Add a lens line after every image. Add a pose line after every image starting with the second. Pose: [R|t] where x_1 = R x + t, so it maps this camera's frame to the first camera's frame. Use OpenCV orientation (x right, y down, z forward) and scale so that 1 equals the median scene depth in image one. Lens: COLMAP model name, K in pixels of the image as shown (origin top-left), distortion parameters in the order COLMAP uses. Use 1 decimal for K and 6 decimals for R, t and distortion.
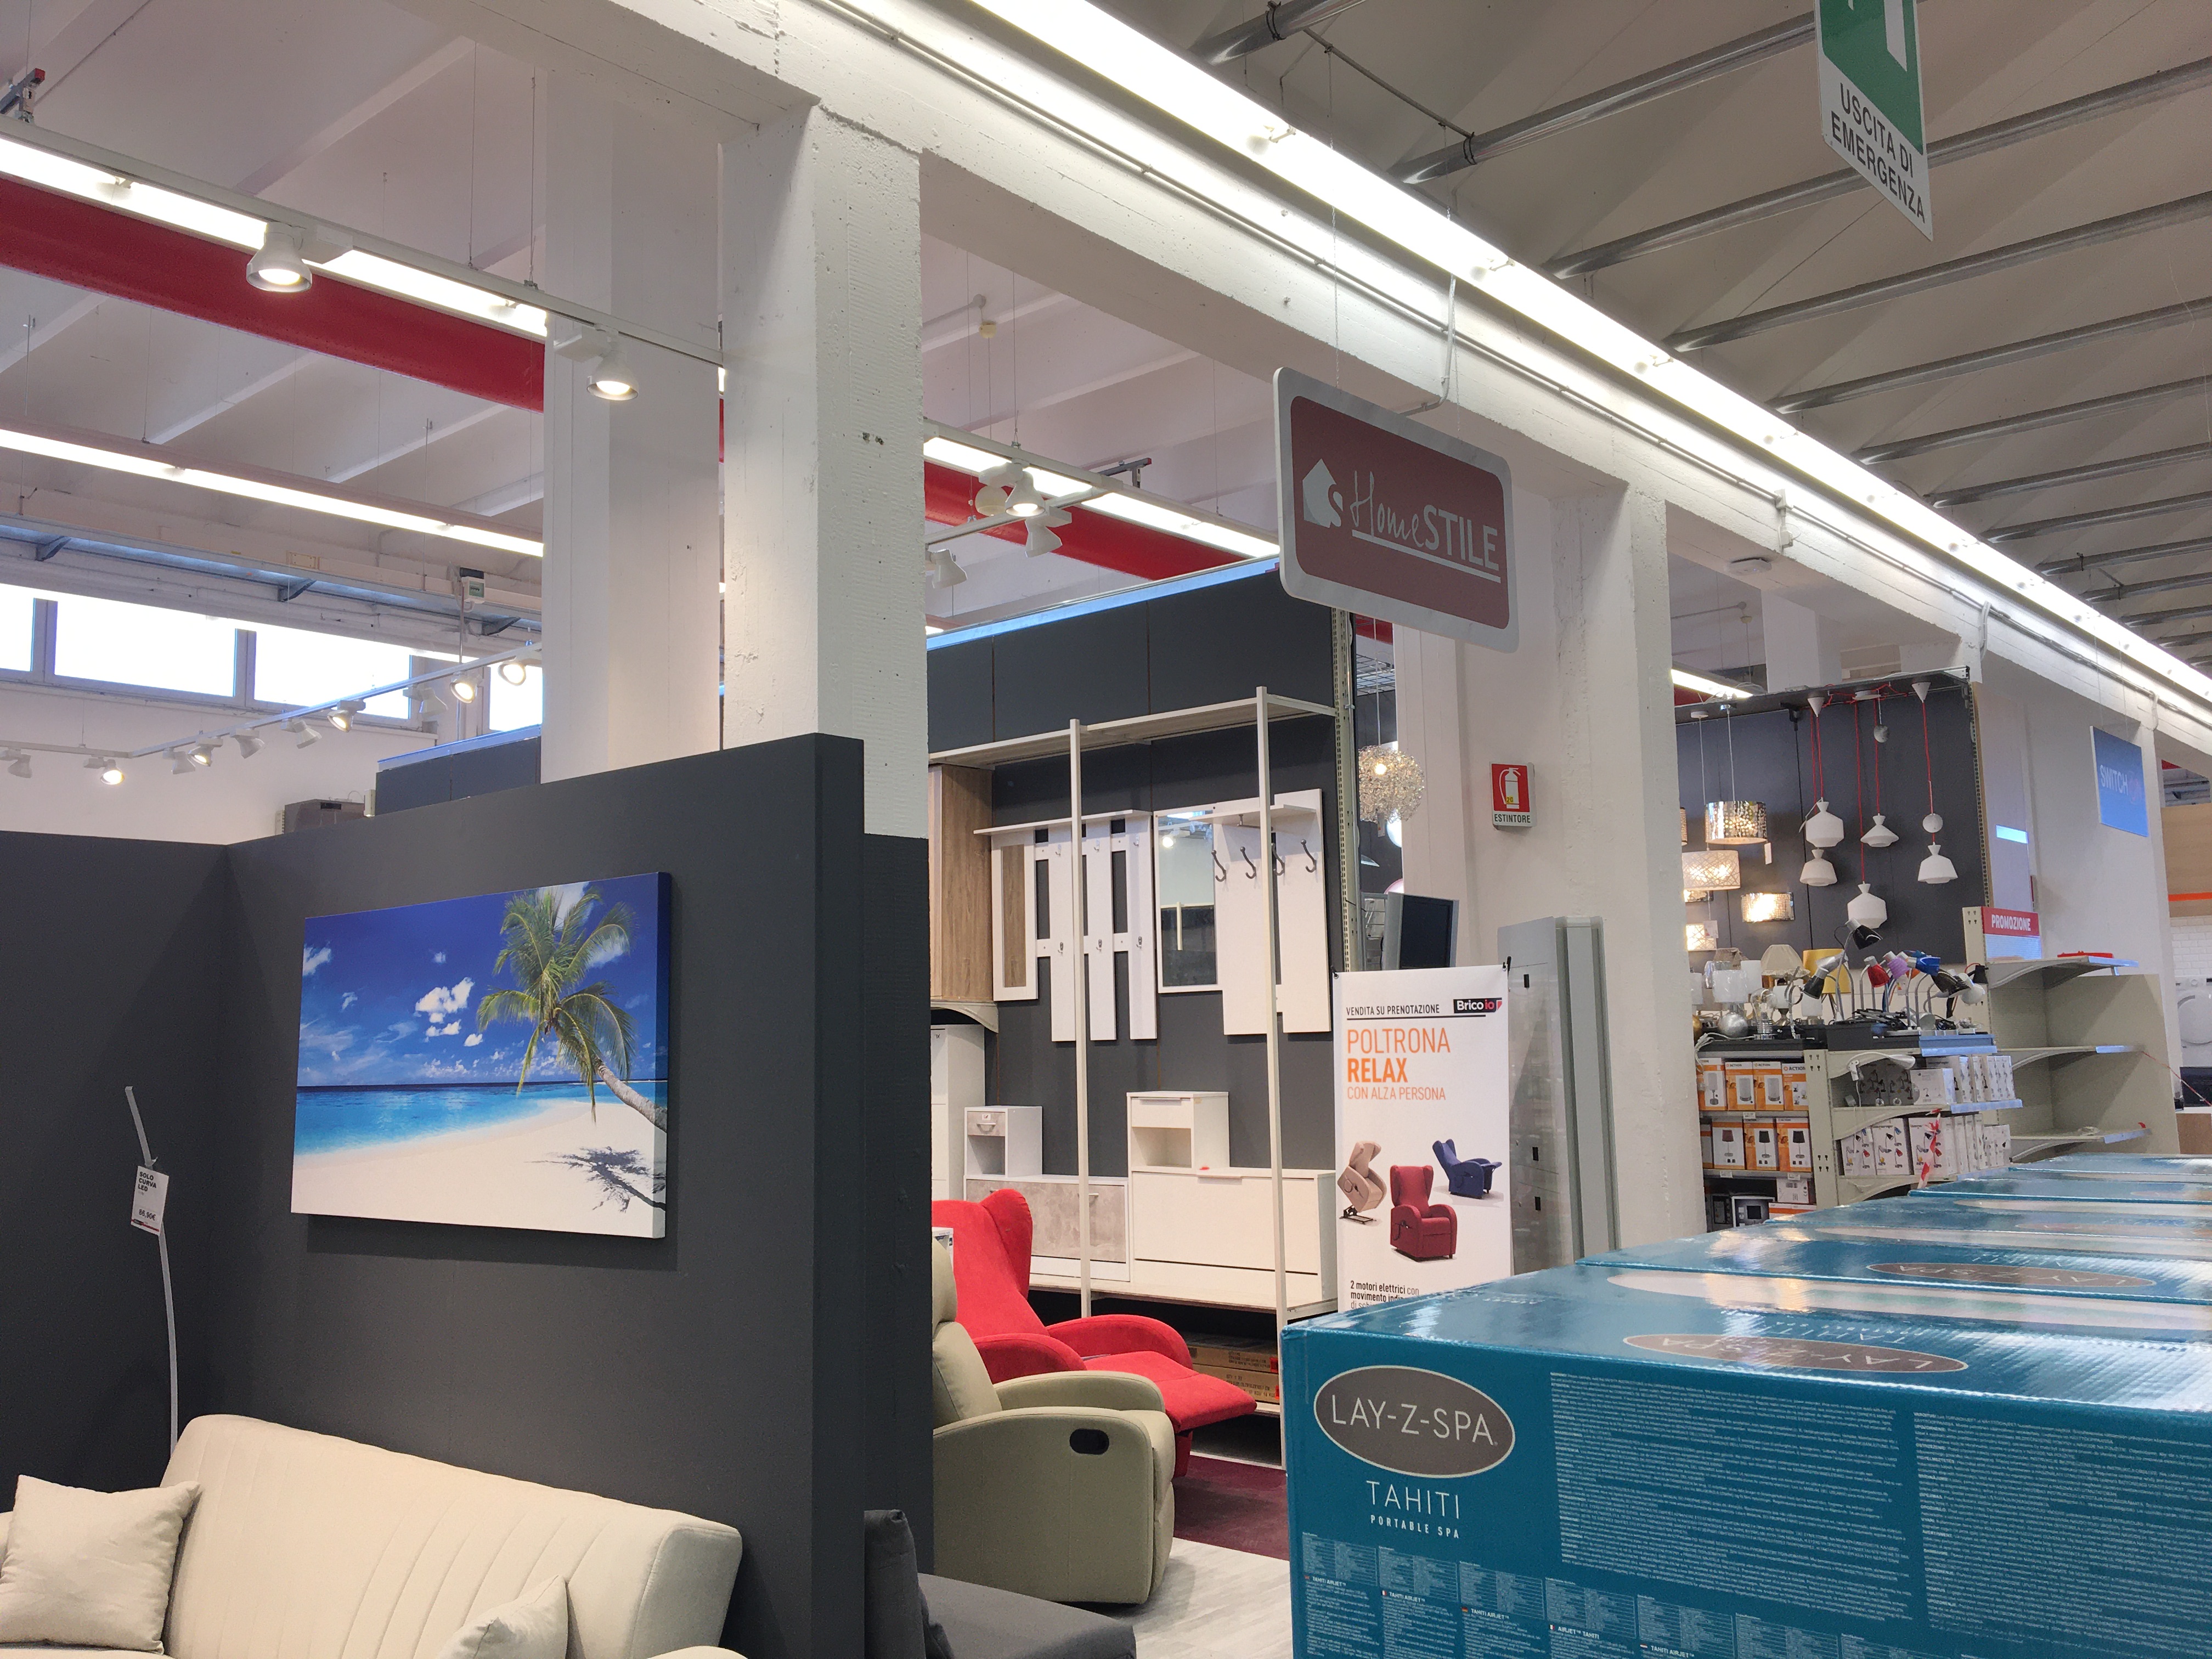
lens RADIAL K [[1861.0, 0, 1106.0], [0, 1861.0, 829.5], [0, 0, 1]] dist [-0.000811, -0.004627]
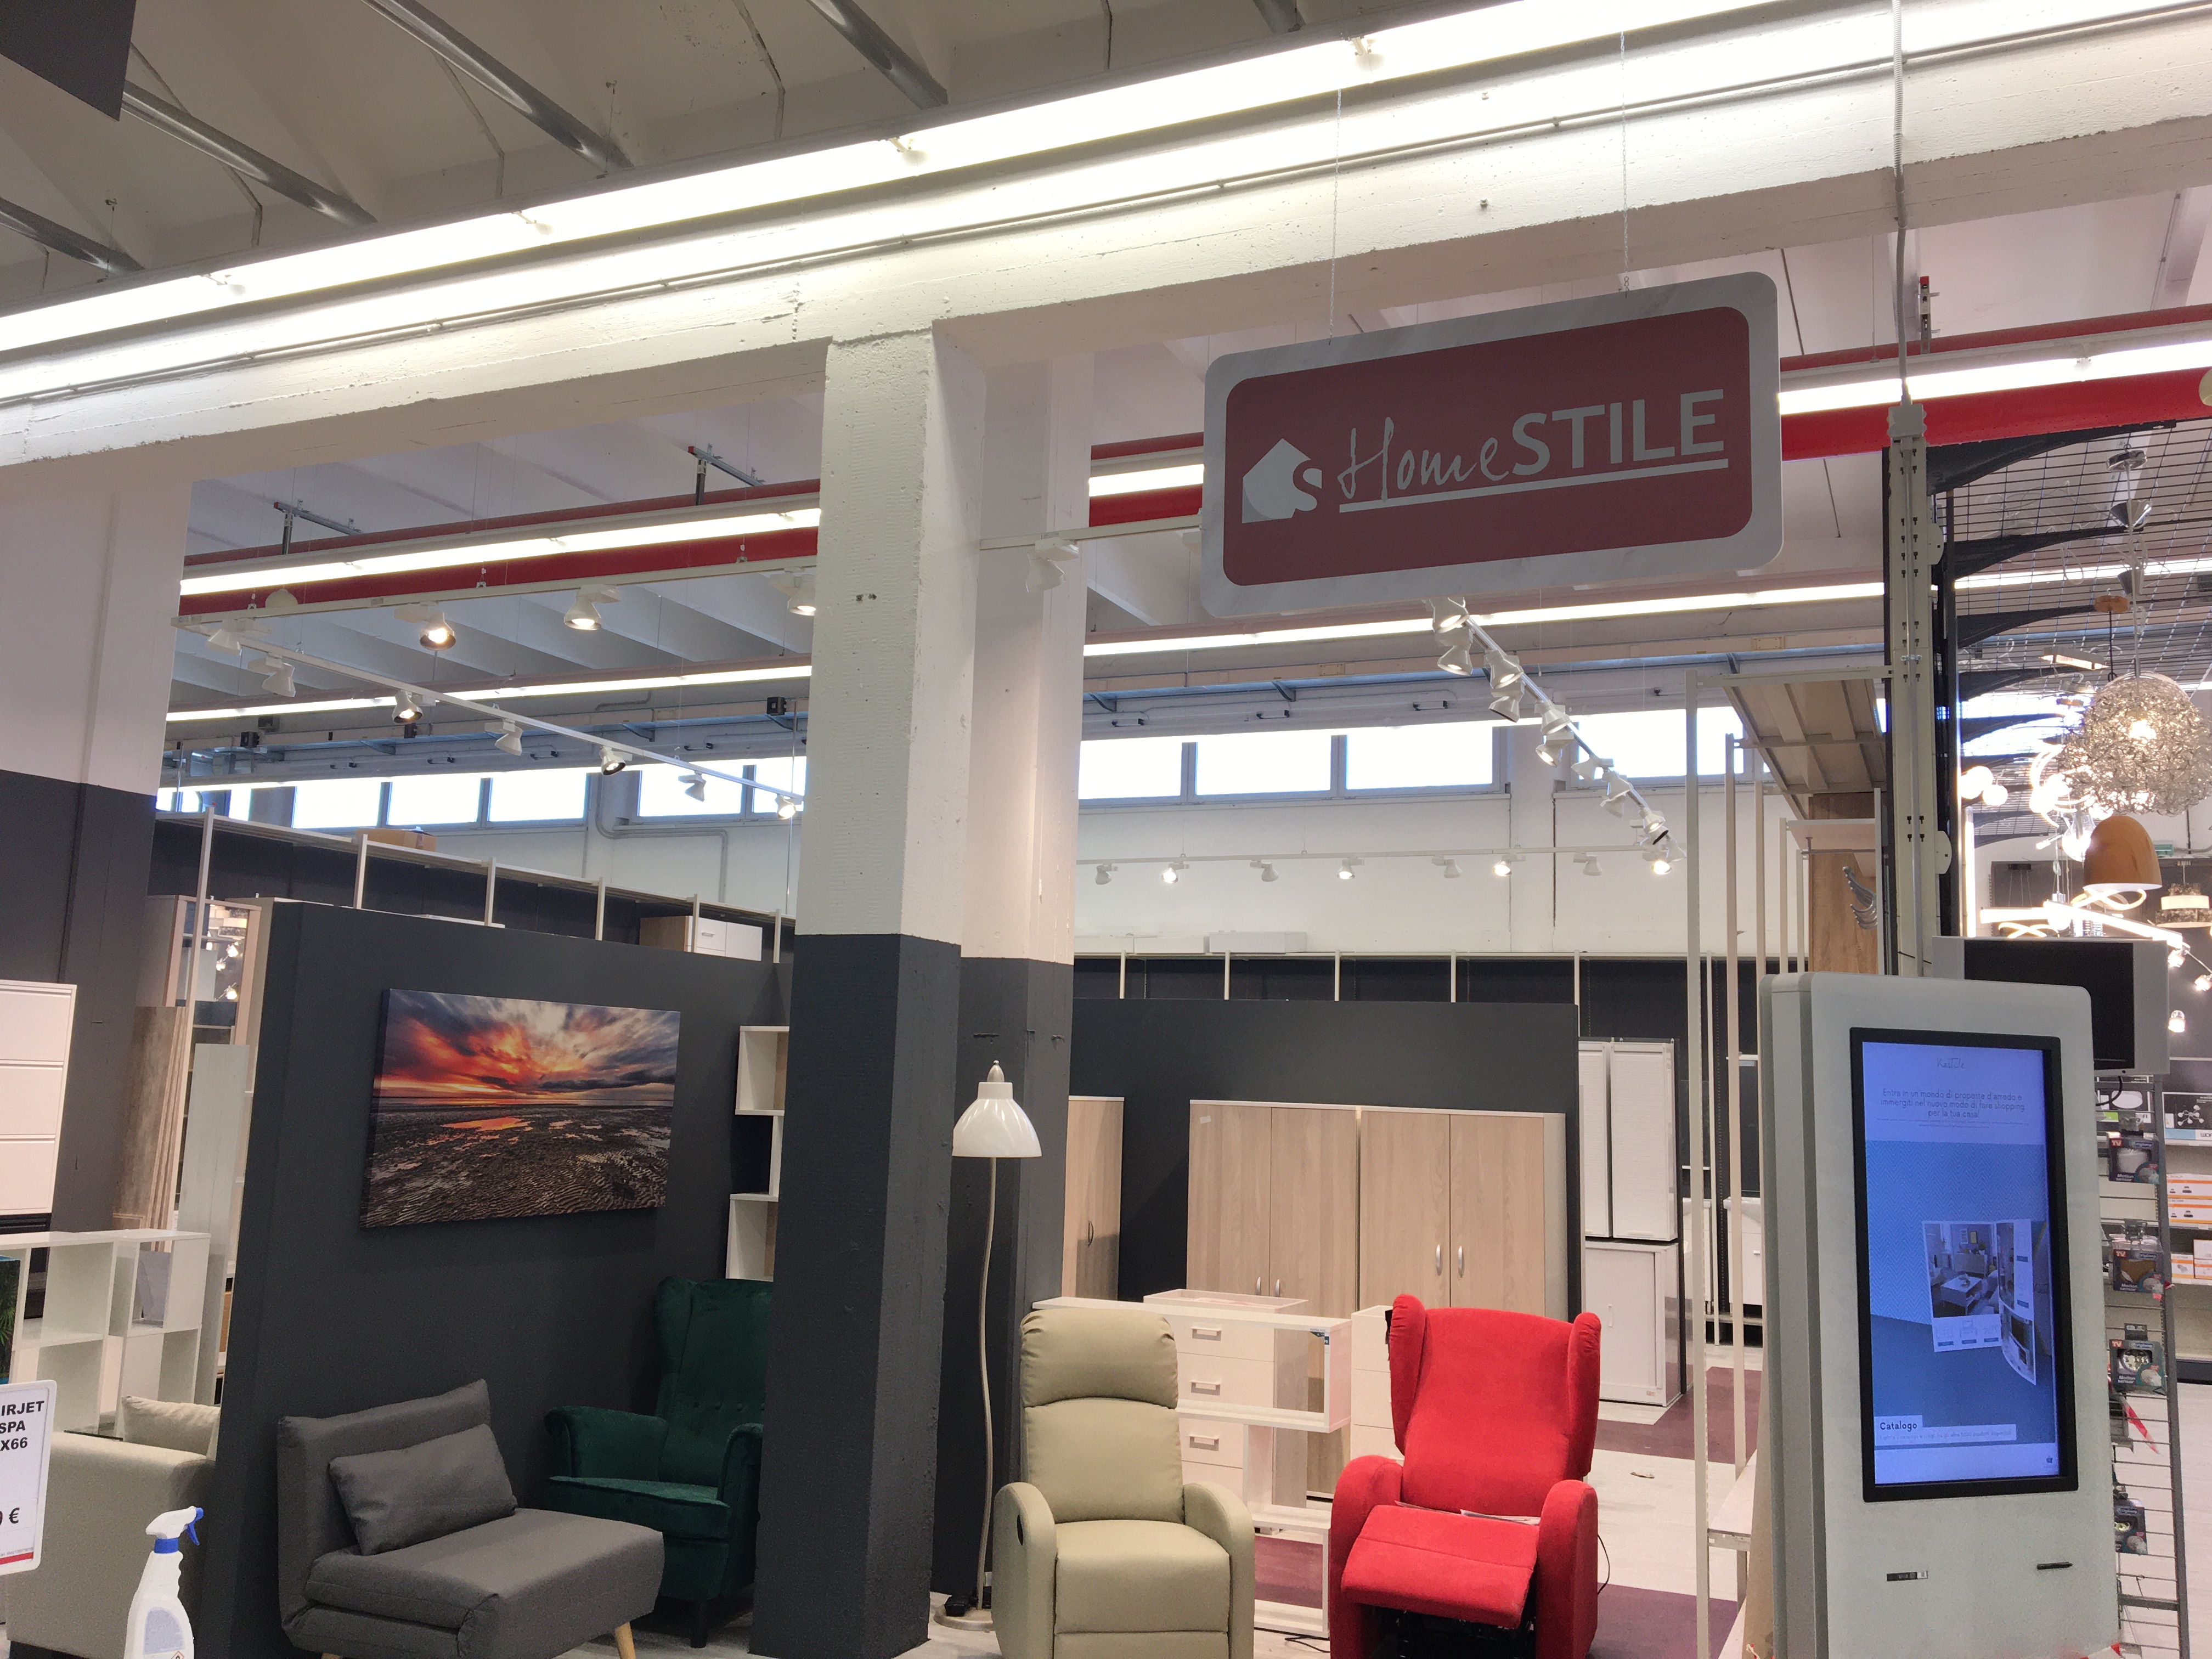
lens RADIAL K [[1861.0, 0, 1106.0], [0, 1861.0, 829.5], [0, 0, 1]] dist [-0.000811, -0.004627]
pose [[0.288268, -0.104758, -0.951802, 0.833942], [0.071778, 0.993565, -0.087615, 0.040790], [0.954856, -0.043062, 0.293933, 0.644502]]
